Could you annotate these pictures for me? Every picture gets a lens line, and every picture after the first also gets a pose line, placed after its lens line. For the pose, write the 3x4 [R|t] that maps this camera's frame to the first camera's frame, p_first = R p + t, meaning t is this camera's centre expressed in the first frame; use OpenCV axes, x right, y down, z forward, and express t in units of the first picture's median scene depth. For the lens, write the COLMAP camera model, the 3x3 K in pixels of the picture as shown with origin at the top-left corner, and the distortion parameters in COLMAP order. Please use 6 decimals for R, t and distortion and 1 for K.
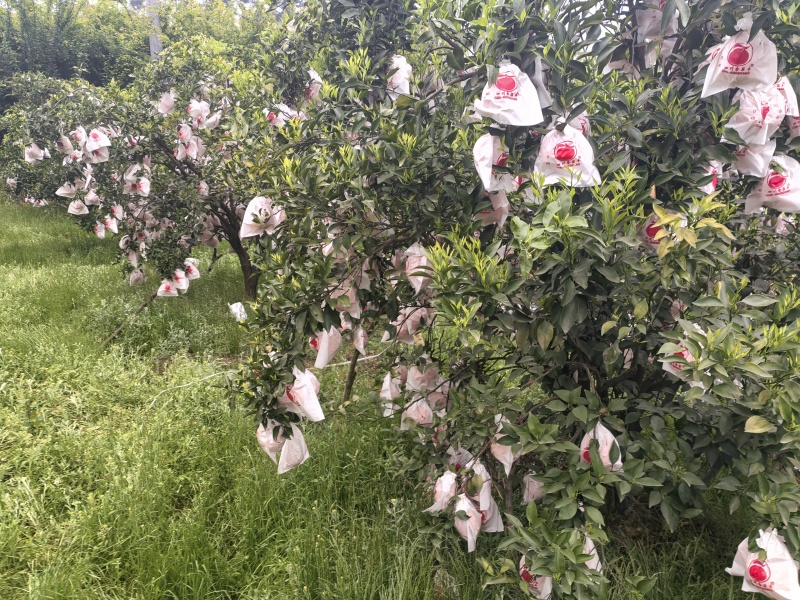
lens RADIAL K [[630.8, 0, 400.0], [0, 630.8, 300.0], [0, 0, 1]] dist [0.052072, -0.003157]
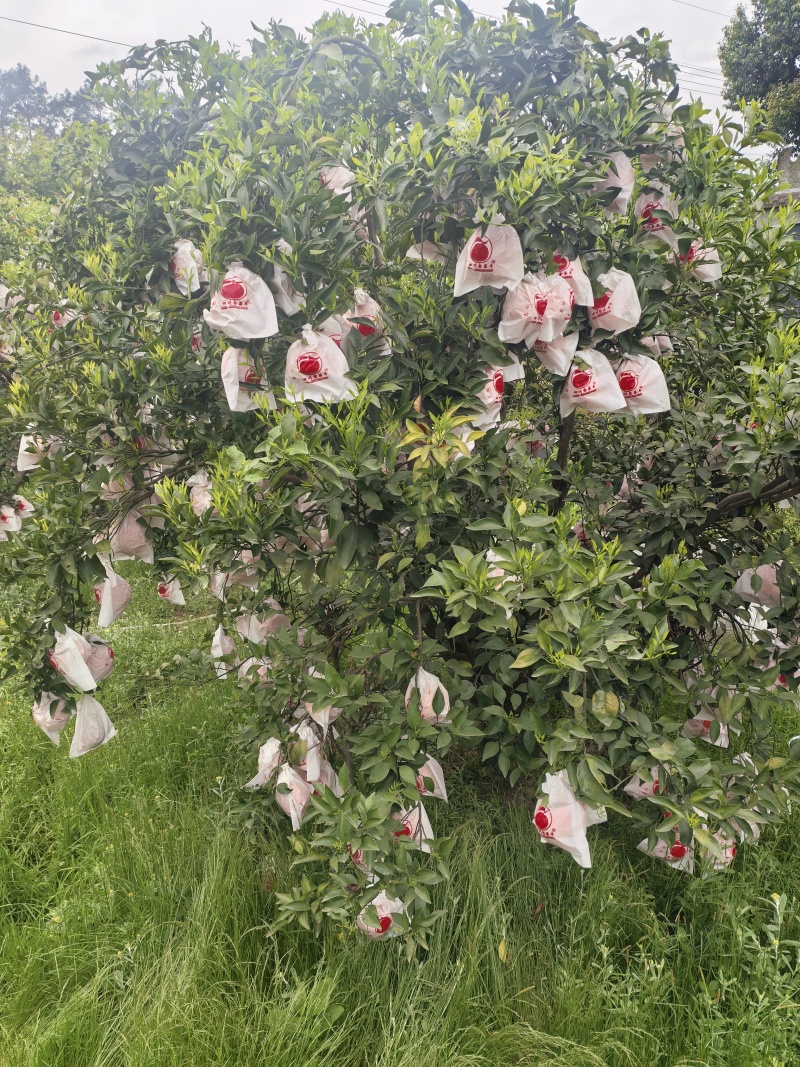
lens RADIAL K [[849.2, 0, 400.0], [0, 849.2, 533.5], [0, 0, 1]] dist [-0.003764, 0.190251]
pose [[0.997577, -0.064360, 0.026412, 0.242310], [0.063859, 0.997770, 0.019413, -0.011277], [-0.027602, -0.017679, 0.999463, -0.128432]]
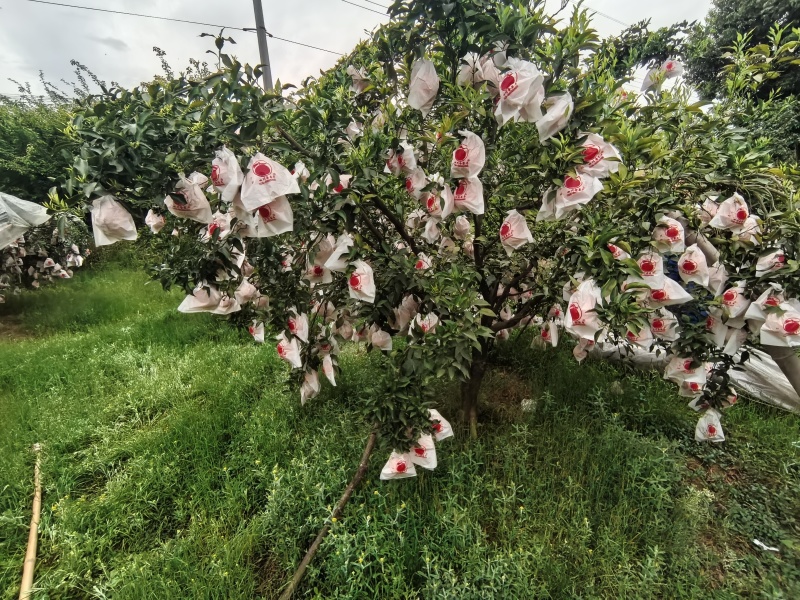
lens RADIAL K [[372.1, 0, 400.0], [0, 372.1, 300.0], [0, 0, 1]] dist [-0.001198, -0.000063]
pose [[0.998171, -0.054831, -0.025468, -0.854879], [0.054909, 0.998489, 0.002371, -0.378693], [0.025300, -0.003766, 0.999673, 1.695375]]
